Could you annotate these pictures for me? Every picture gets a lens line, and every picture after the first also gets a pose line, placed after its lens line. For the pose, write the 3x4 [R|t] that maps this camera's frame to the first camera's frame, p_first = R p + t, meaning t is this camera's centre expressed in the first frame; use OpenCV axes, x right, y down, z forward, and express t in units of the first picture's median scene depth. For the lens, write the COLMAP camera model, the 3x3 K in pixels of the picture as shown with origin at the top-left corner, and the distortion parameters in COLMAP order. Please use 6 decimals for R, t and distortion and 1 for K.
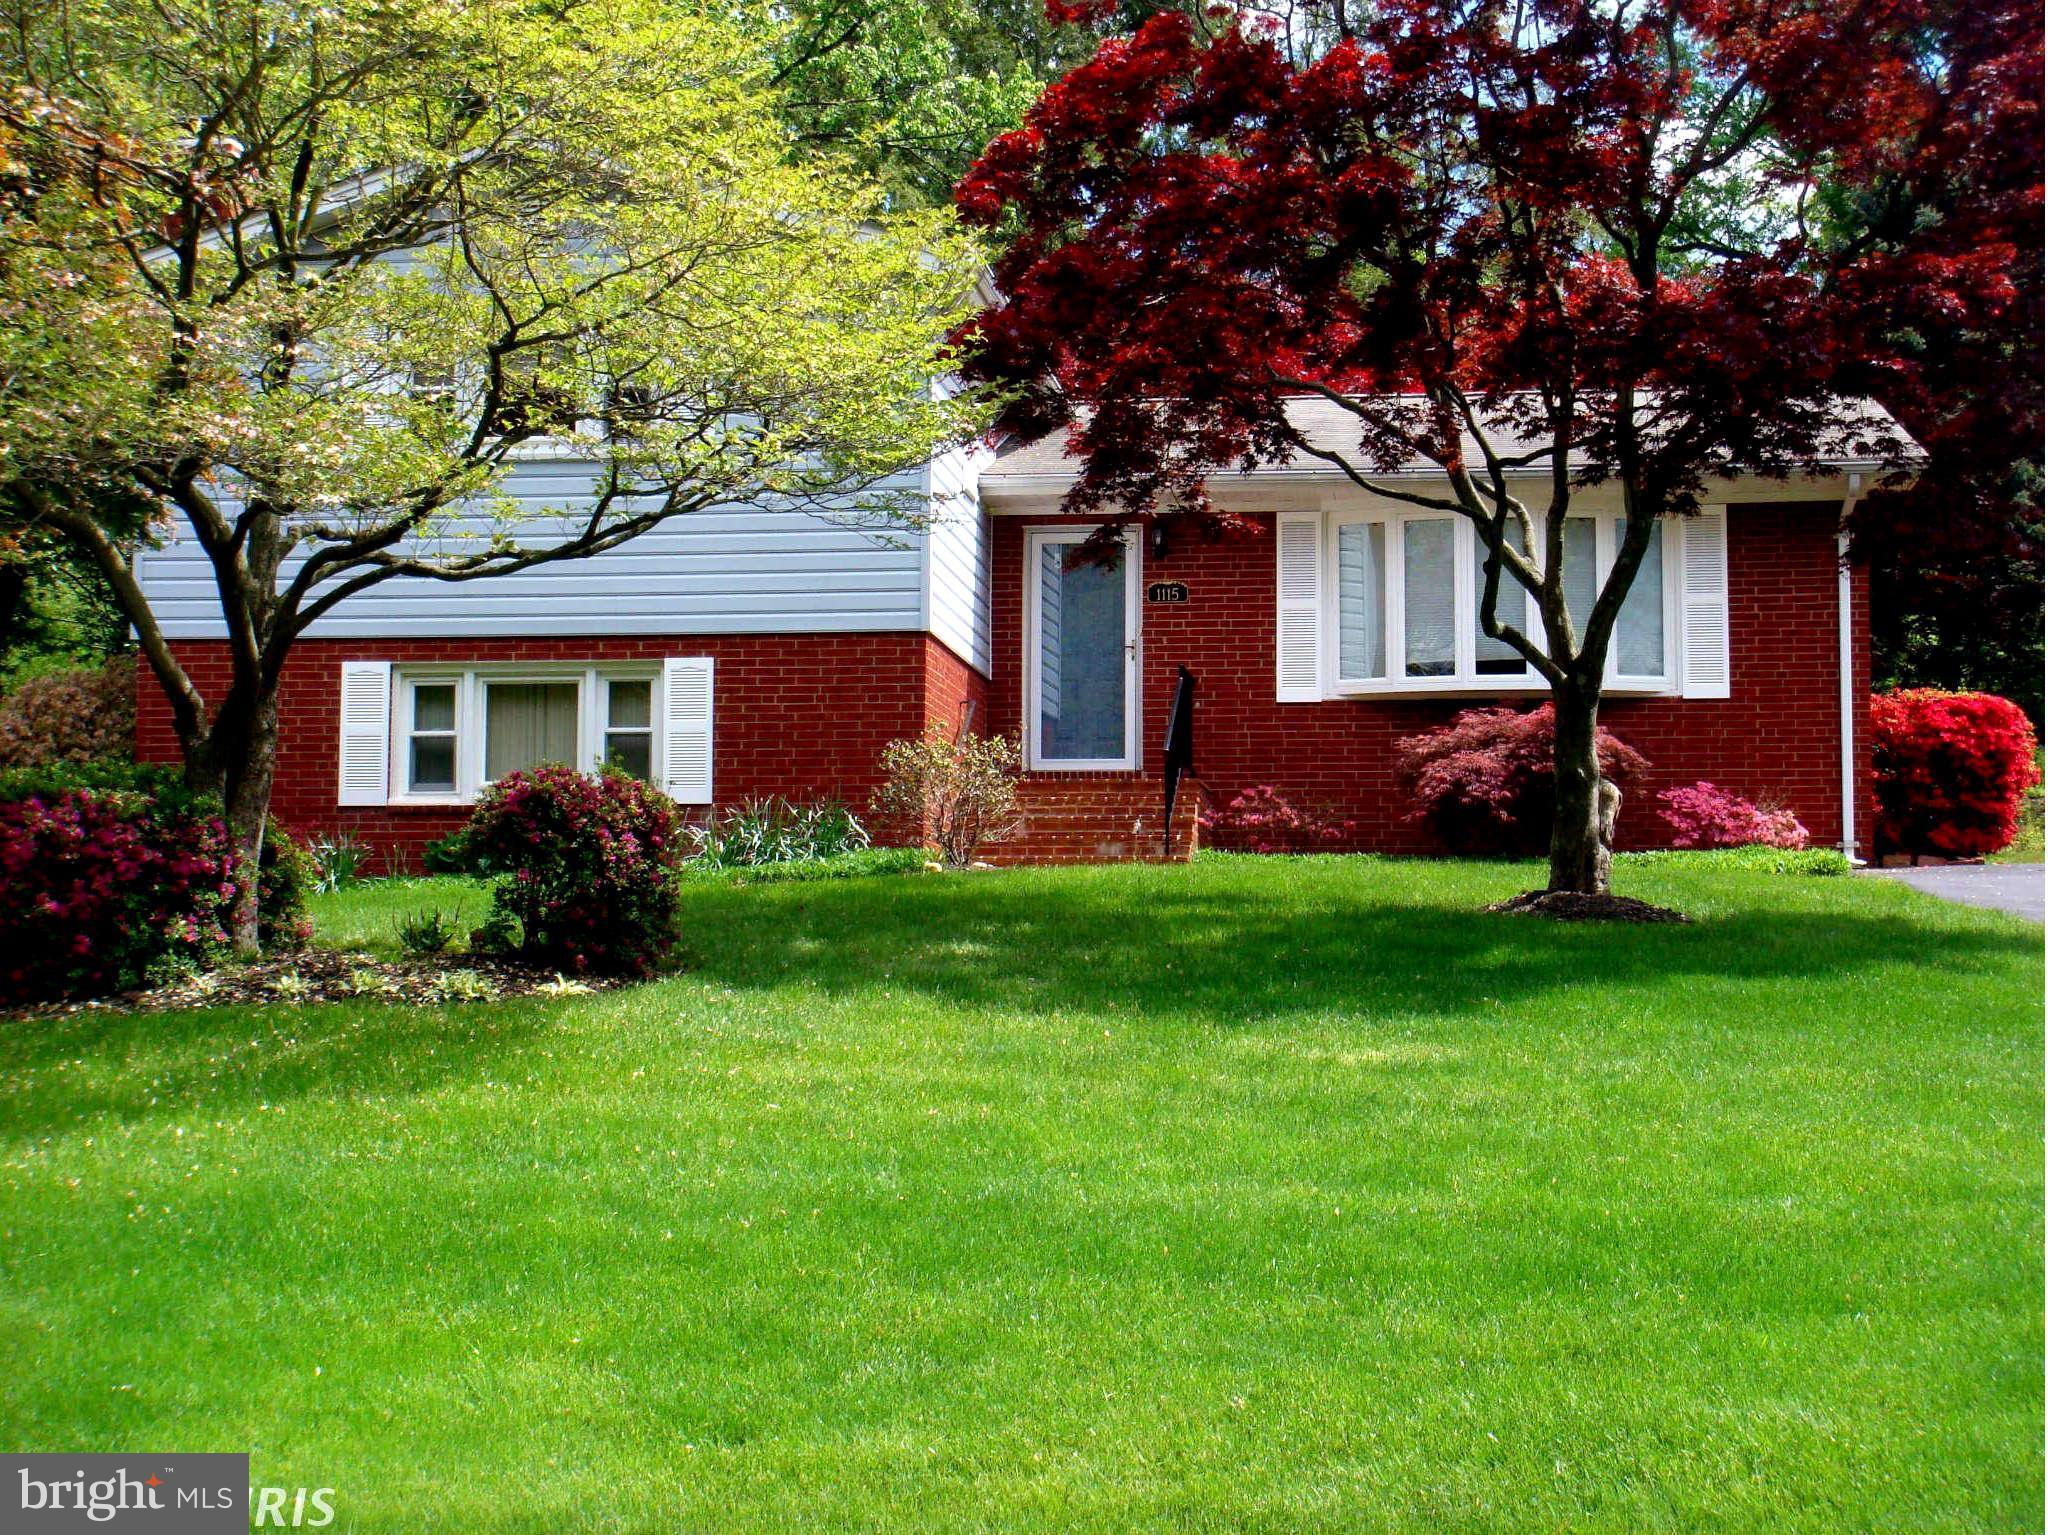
lens RADIAL K [[2179.4, 0, 1024.7], [0, 2179.4, 737.6], [0, 0, 1]] dist [-0.142696, 0.157184]
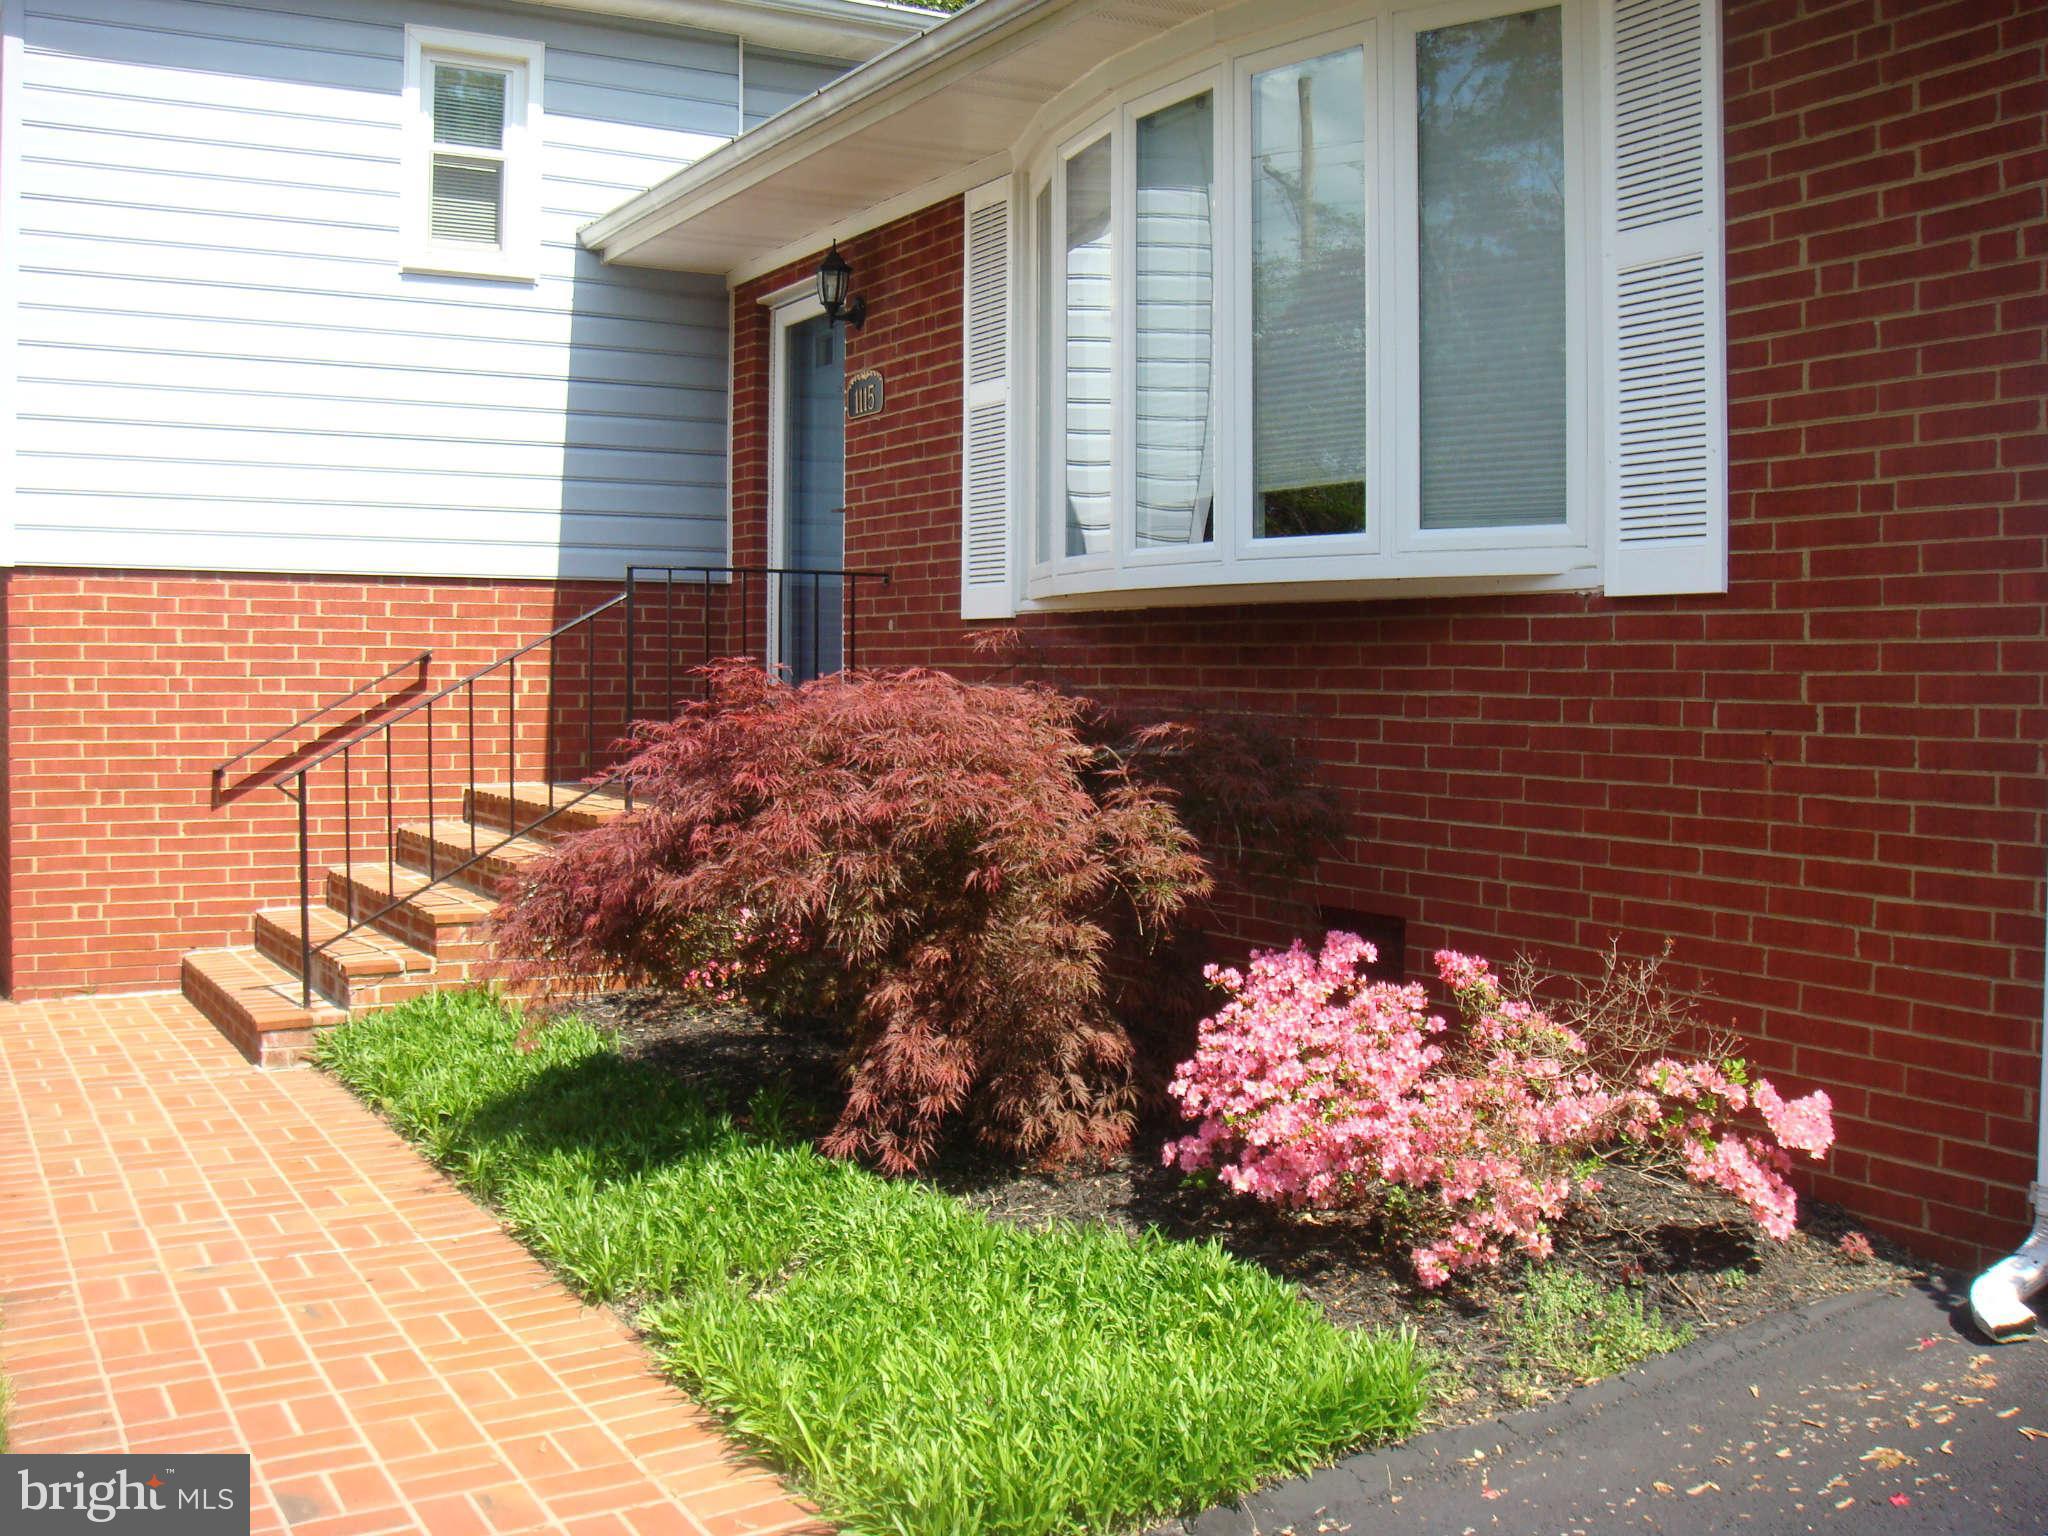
lens RADIAL K [[2179.4, 0, 1024.7], [0, 2179.4, 738.1], [0, 0, 1]] dist [-0.142696, 0.157184]
pose [[0.575956, 0.028821, -0.816972, 0.501841], [0.062430, 0.994909, 0.079111, -0.027175], [0.815093, -0.096568, 0.571225, 0.763779]]
